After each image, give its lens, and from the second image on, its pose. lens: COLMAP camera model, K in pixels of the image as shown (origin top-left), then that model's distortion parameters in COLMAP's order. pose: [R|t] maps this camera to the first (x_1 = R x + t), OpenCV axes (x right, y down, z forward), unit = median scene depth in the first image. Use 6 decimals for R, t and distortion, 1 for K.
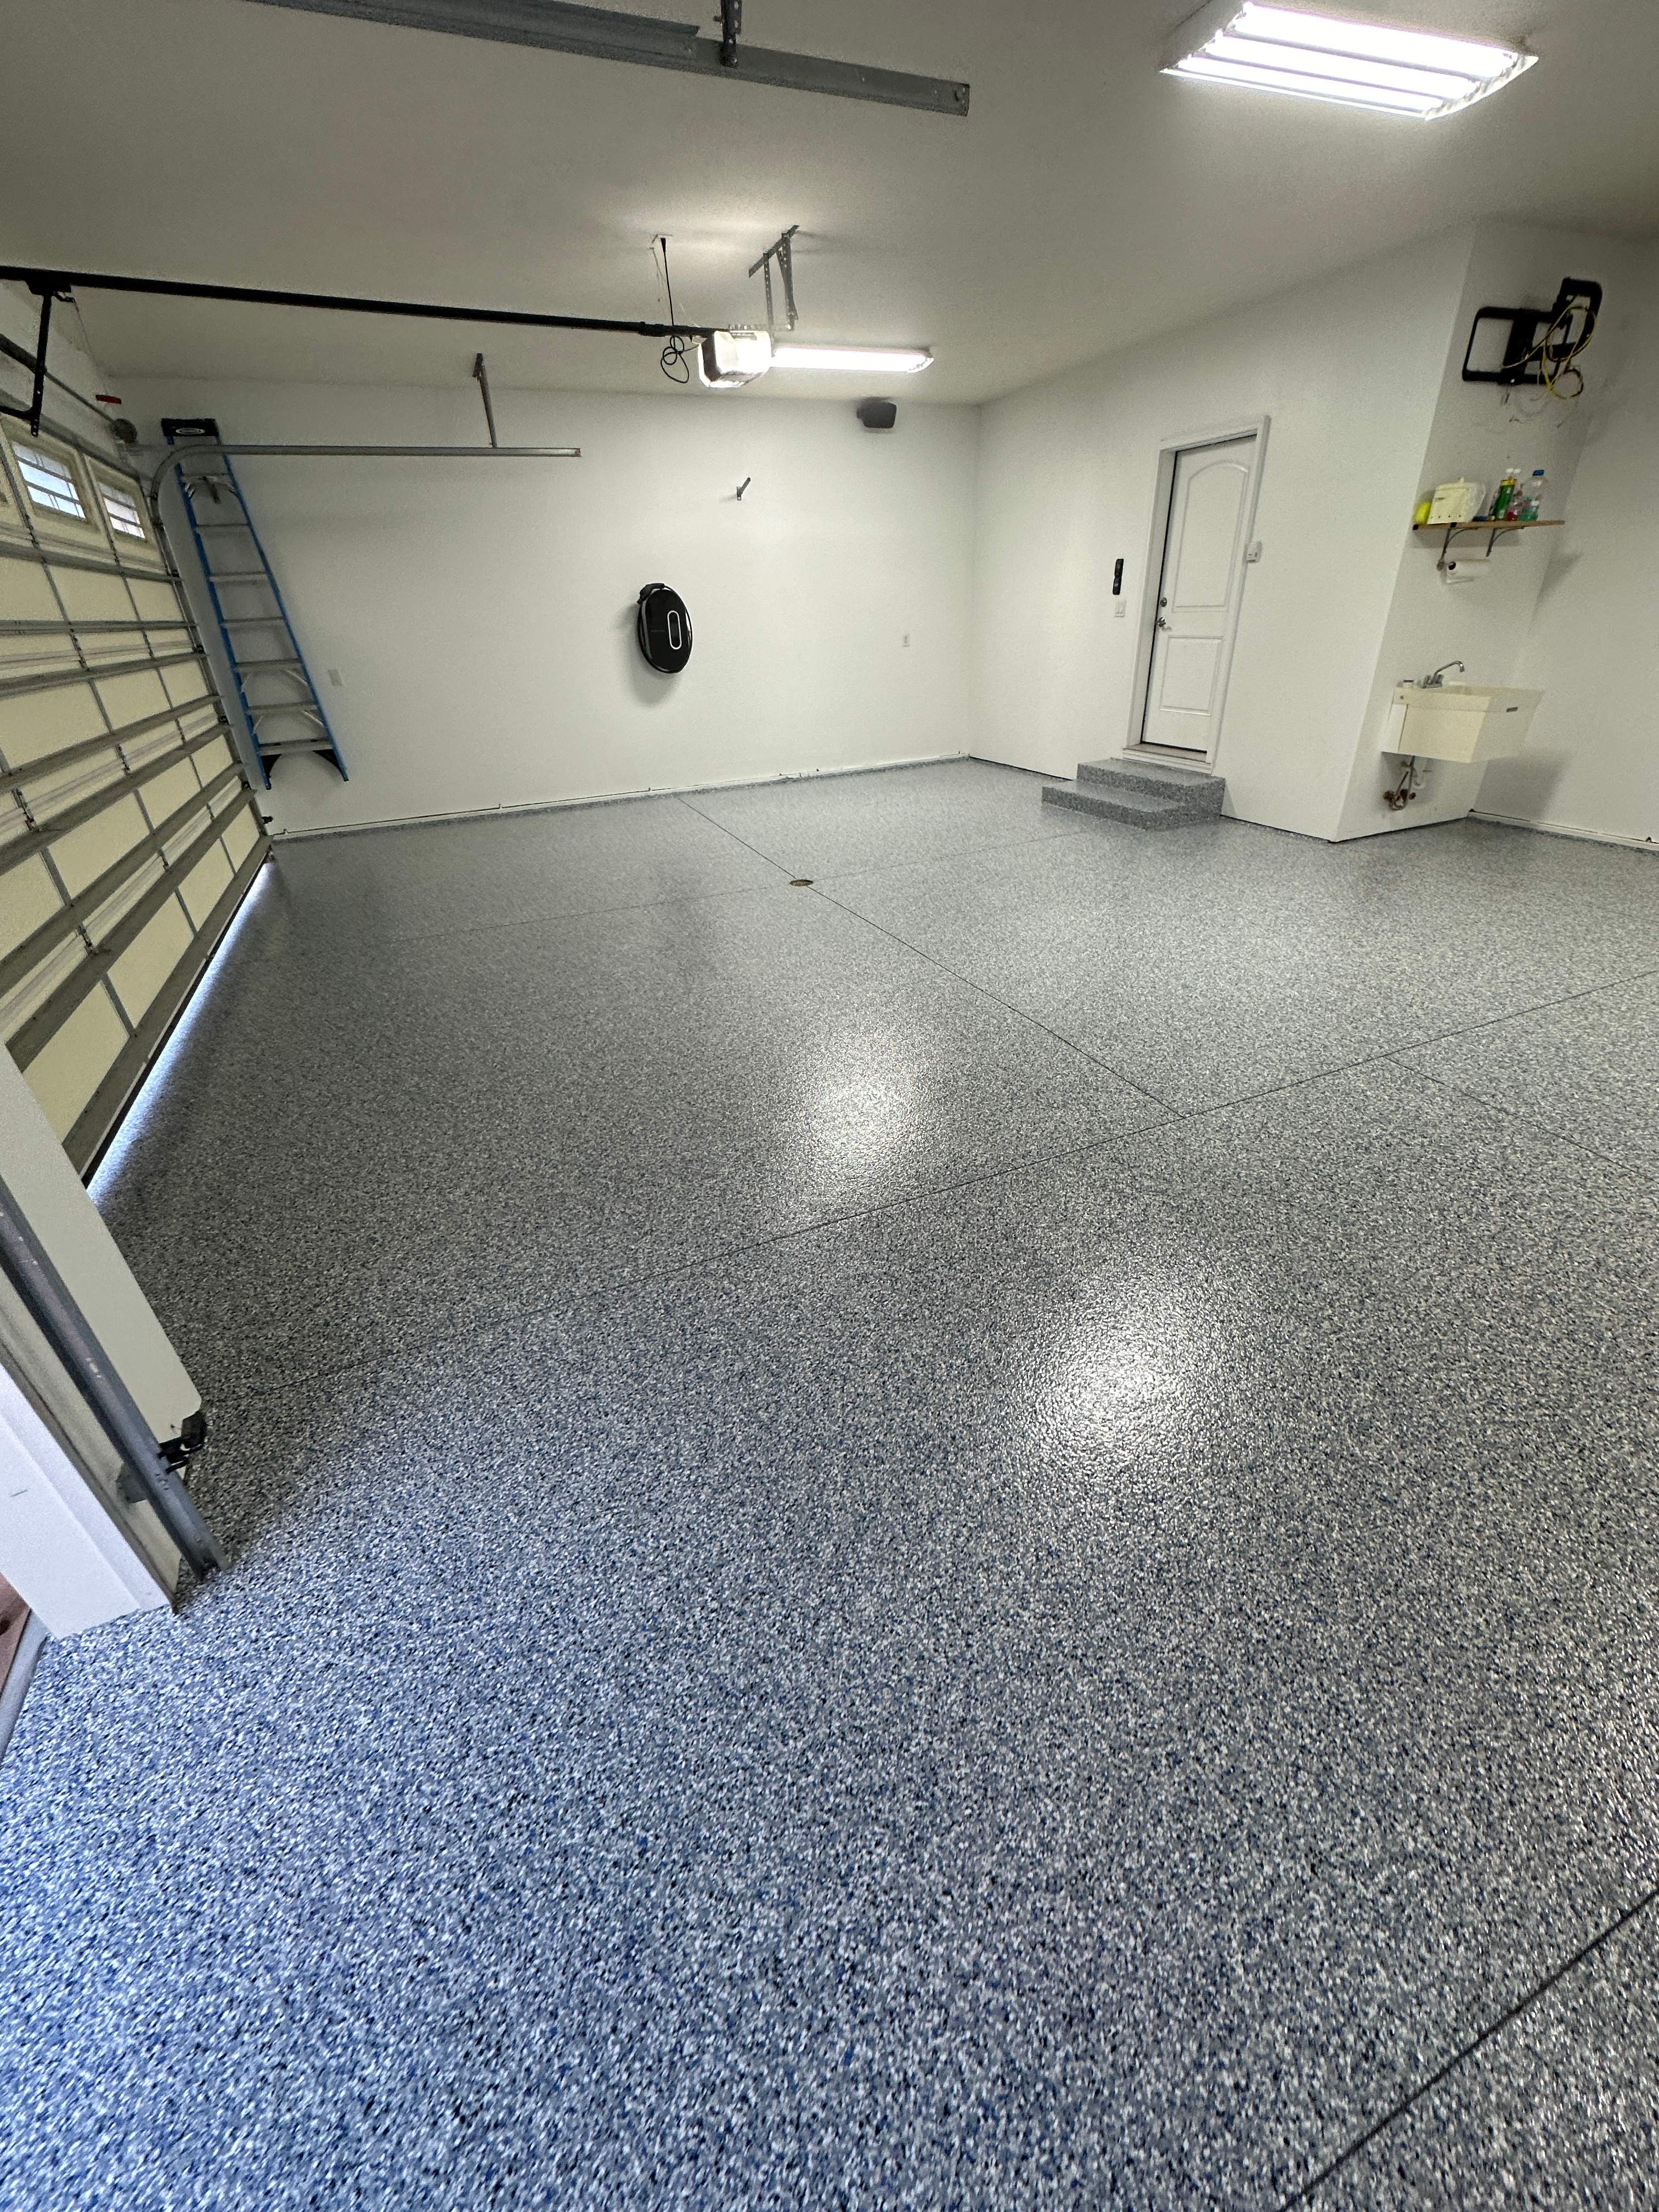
lens RADIAL K [[879.3, 0, 831.1], [0, 879.3, 1106.8], [0, 0, 1]] dist [-0.002931, 0.000269]
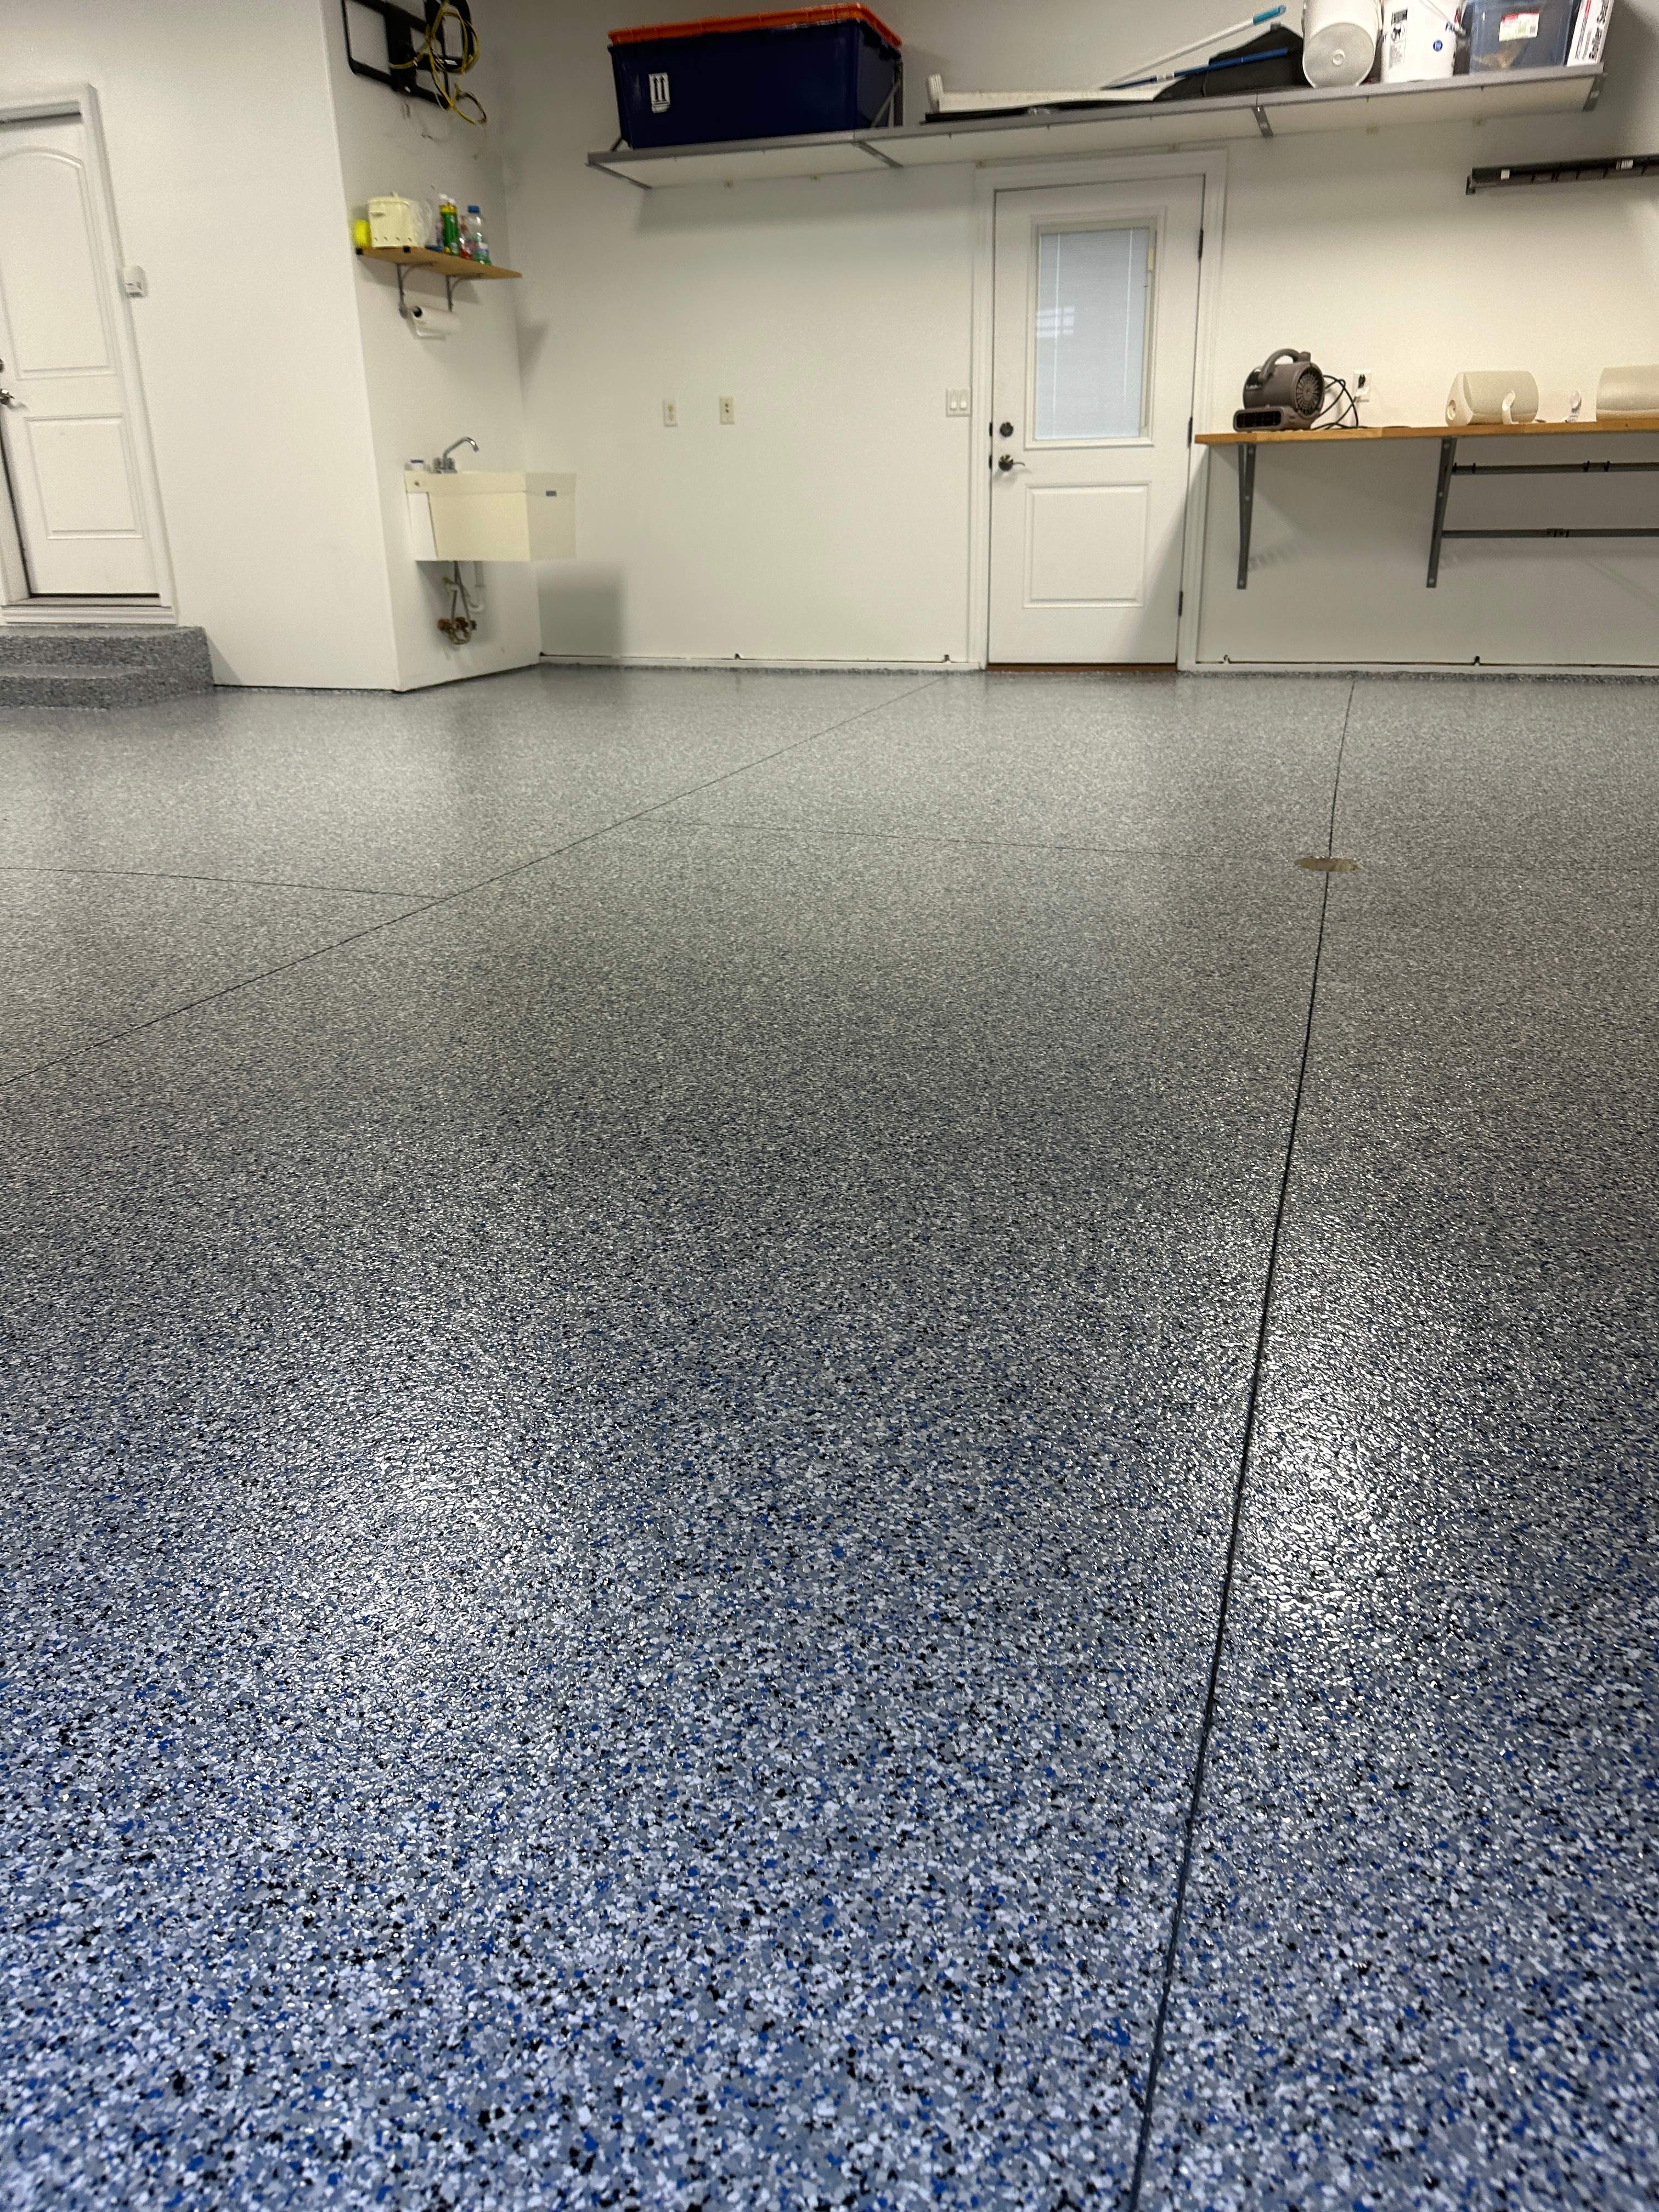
lens RADIAL K [[1562.0, 0, 832.6], [0, 1562.0, 1097.9], [0, 0, 1]] dist [0.042768, -0.054099]
pose [[0.666703, -0.235223, 0.707232, -0.175513], [0.360191, 0.932414, -0.029432, 0.189787], [-0.652510, 0.274361, 0.706369, 0.017695]]
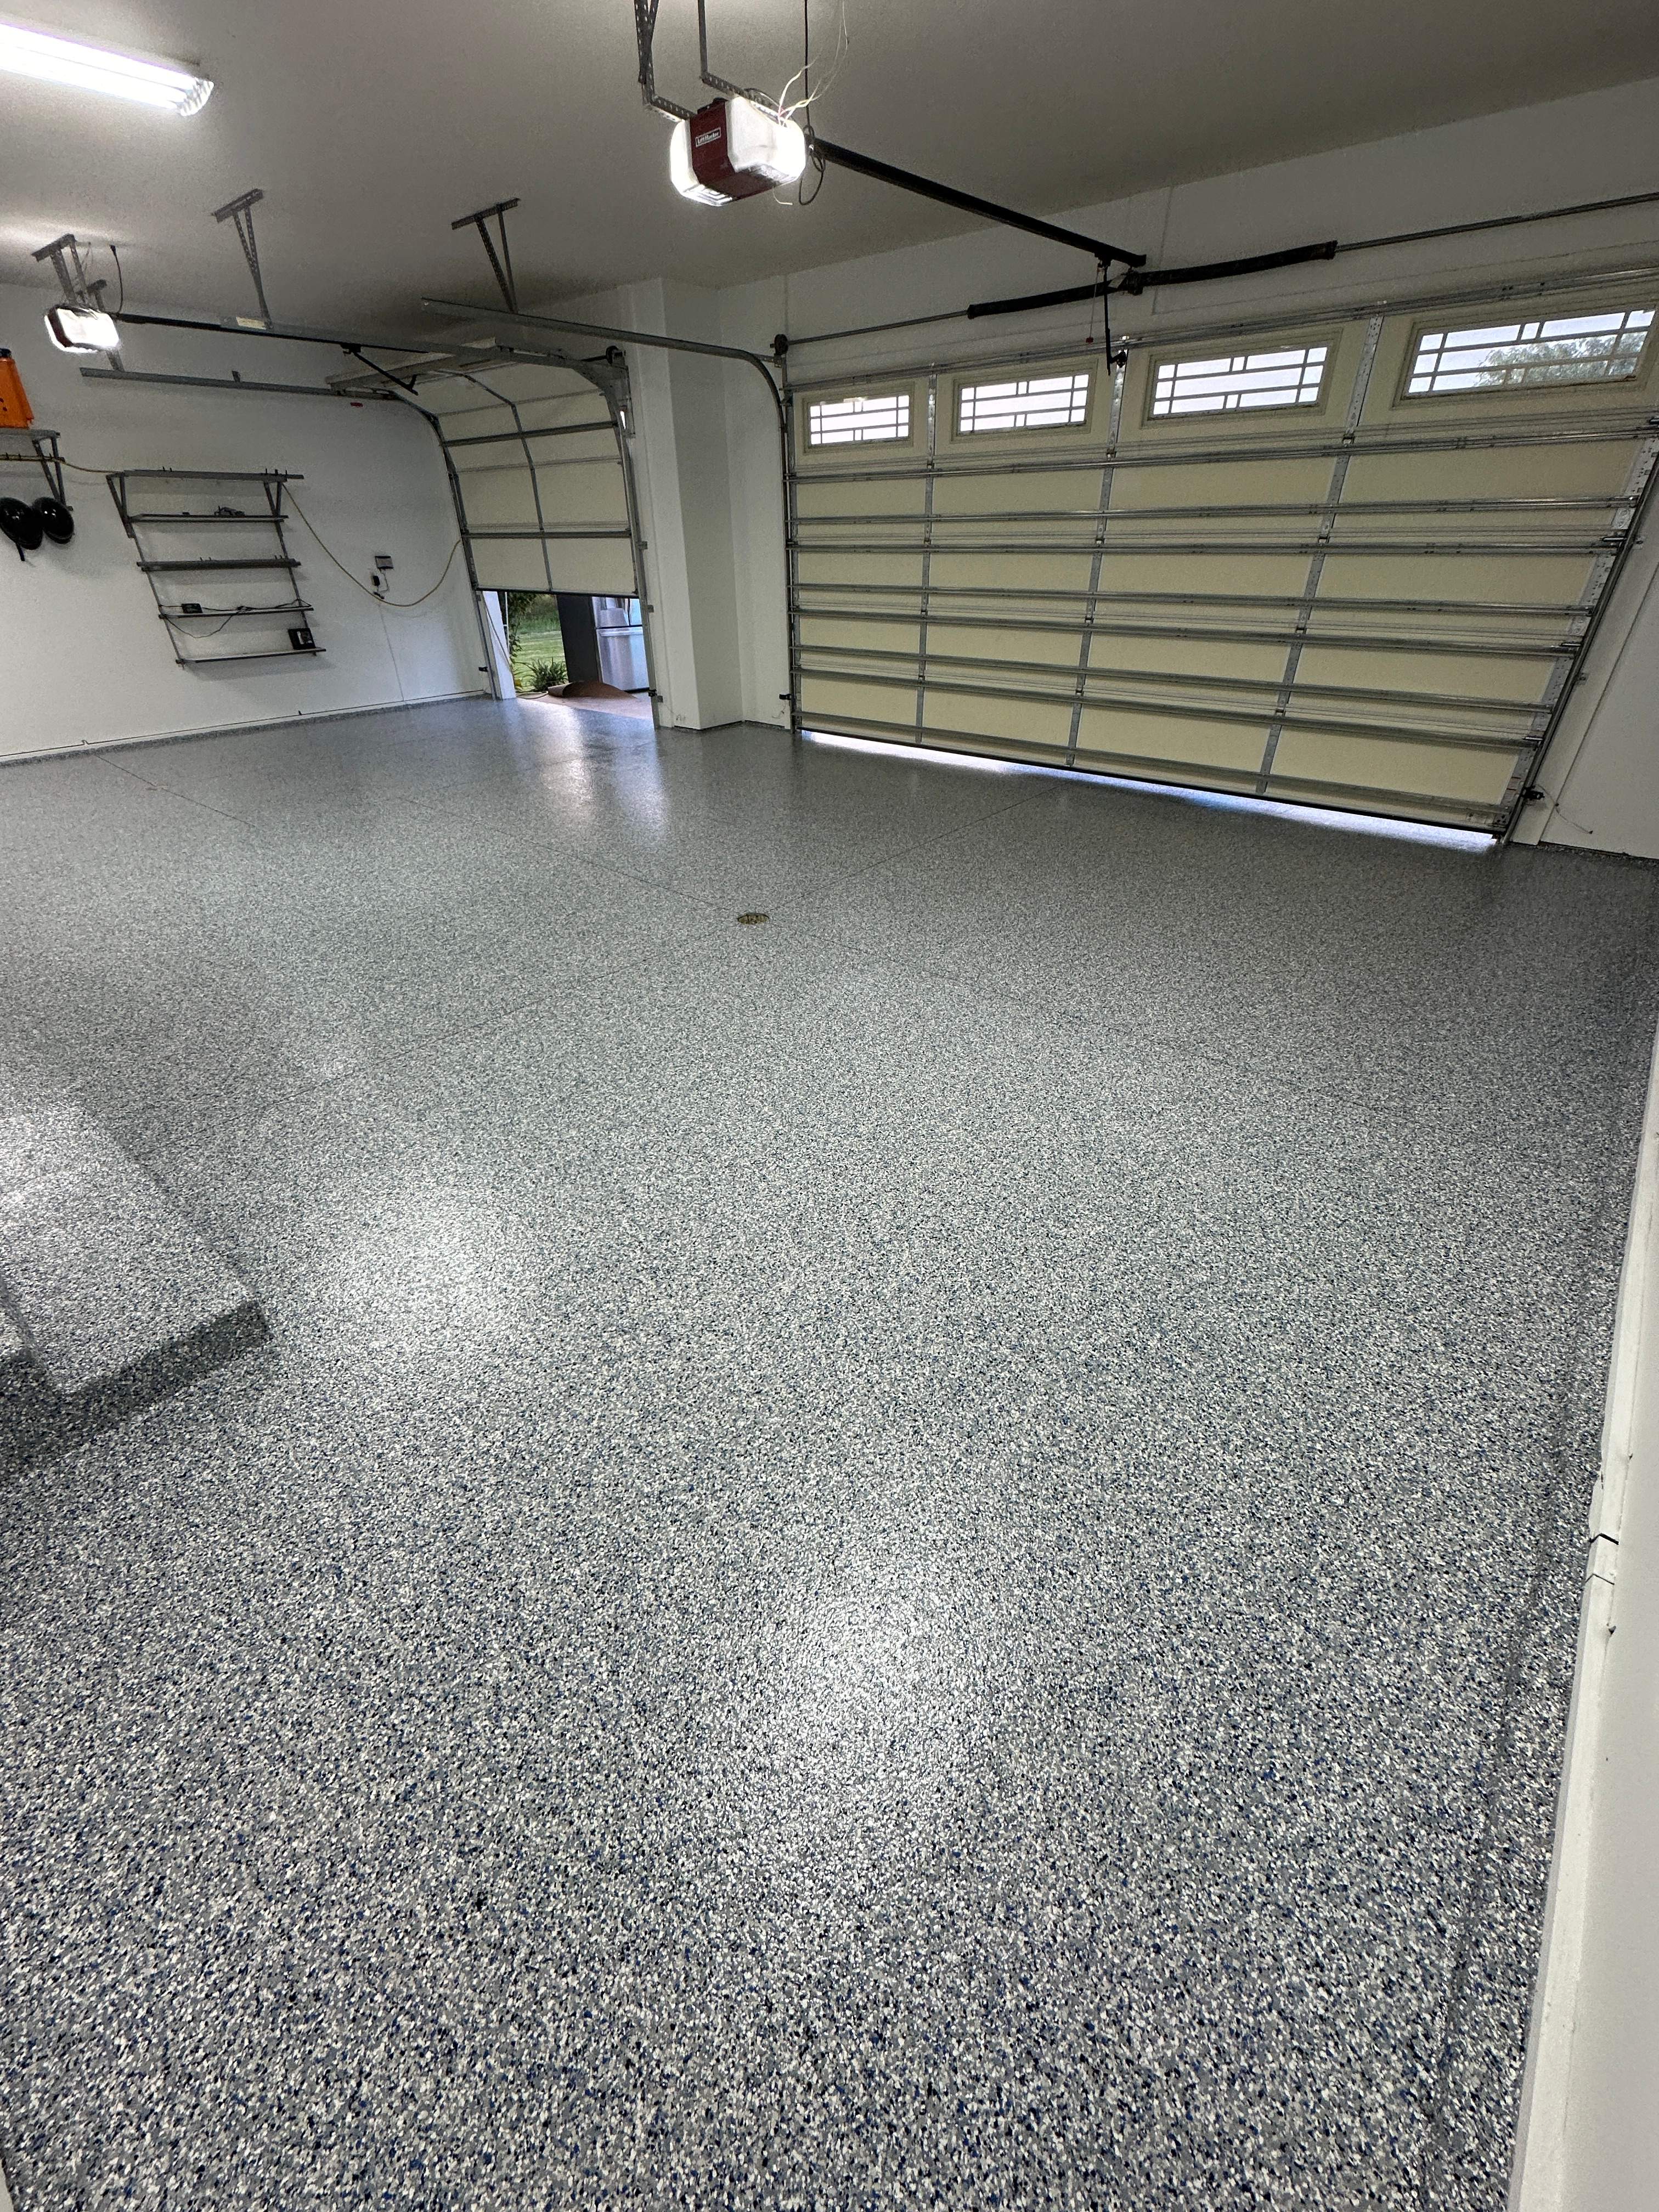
lens RADIAL K [[879.3, 0, 829.8], [0, 879.3, 1106.2], [0, 0, 1]] dist [-0.002931, 0.000269]
pose [[-0.895712, 0.285205, -0.341113, 0.263488], [-0.177543, 0.473947, 0.862469, -1.061130], [0.407650, 0.833086, -0.373884, 1.838202]]
